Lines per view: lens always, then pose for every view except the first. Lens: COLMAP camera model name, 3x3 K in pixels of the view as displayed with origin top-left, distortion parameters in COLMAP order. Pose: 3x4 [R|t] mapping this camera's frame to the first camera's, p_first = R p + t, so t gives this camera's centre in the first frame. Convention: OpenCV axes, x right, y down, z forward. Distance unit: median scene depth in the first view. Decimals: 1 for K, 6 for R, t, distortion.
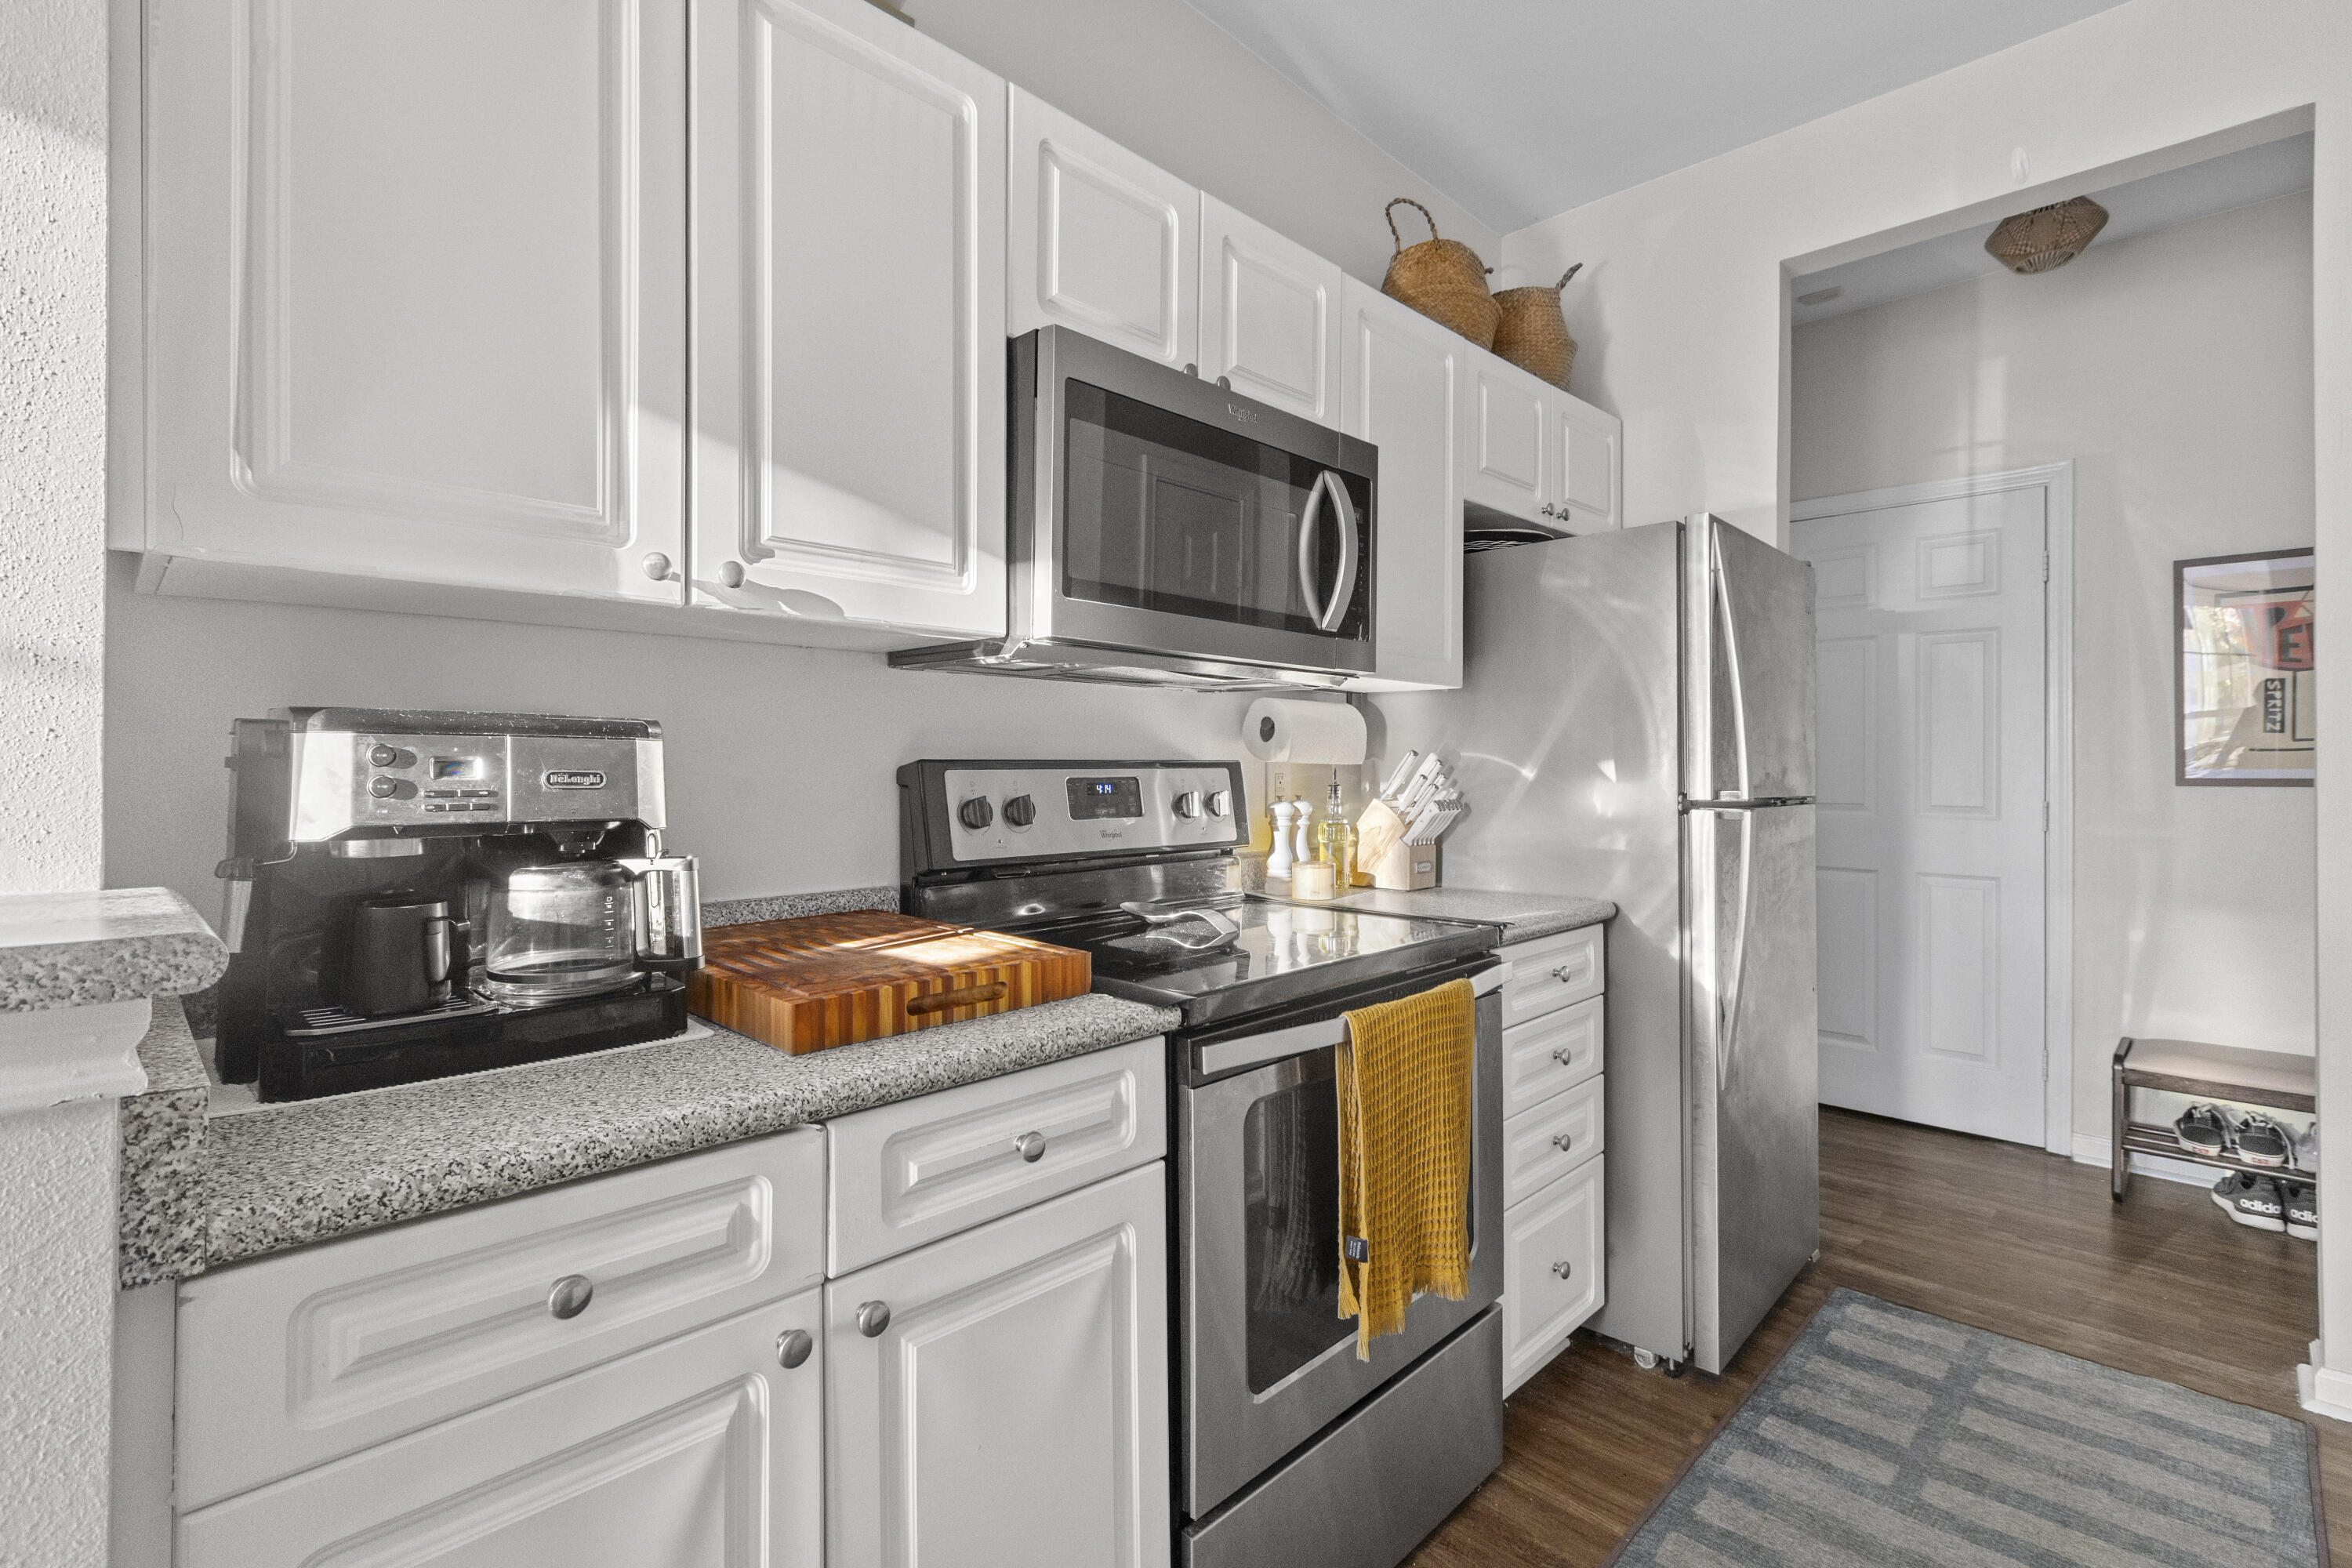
lens RADIAL K [[1079.3, 0, 1176.0], [0, 1079.3, 784.0], [0, 0, 1]] dist [-0.001406, -0.000657]
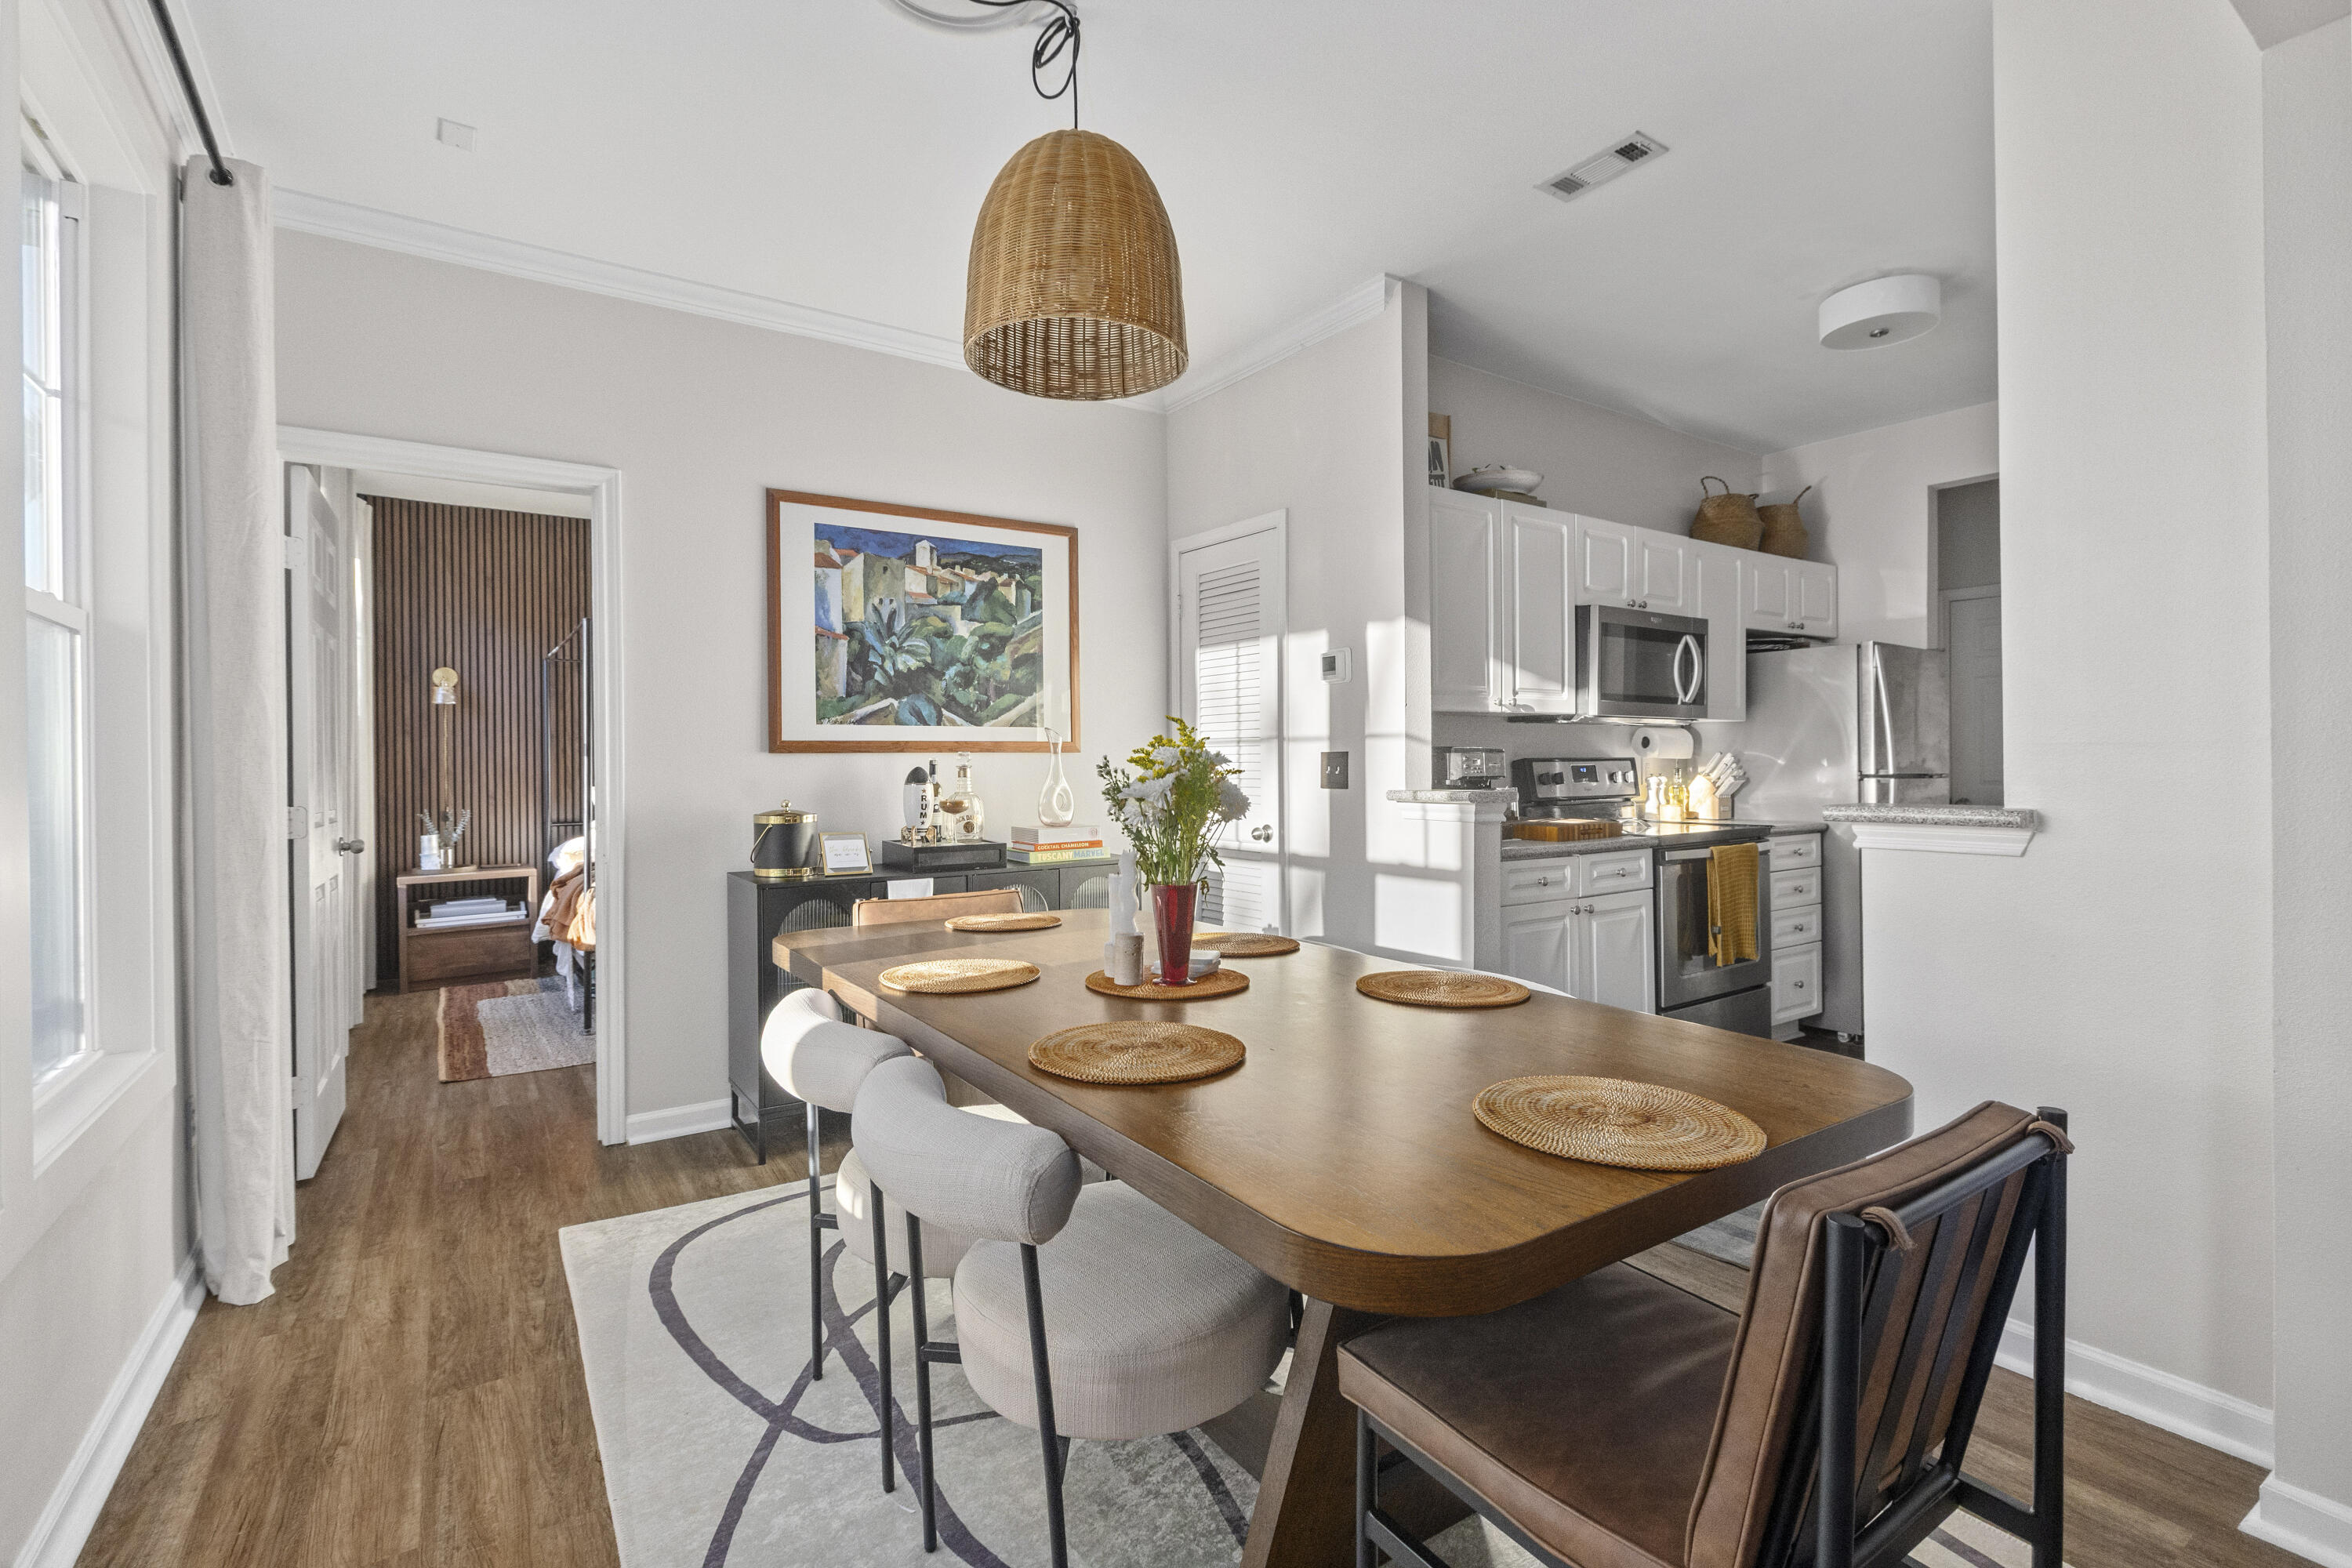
lens RADIAL K [[1050.5, 0, 1167.8], [0, 1050.5, 773.7], [0, 0, 1]] dist [0.000932, -0.000049]
pose [[0.978171, -0.004050, -0.207760, -0.447379], [0.003517, 0.999990, -0.002934, 0.015393], [0.207770, 0.002139, 0.978175, -1.342254]]
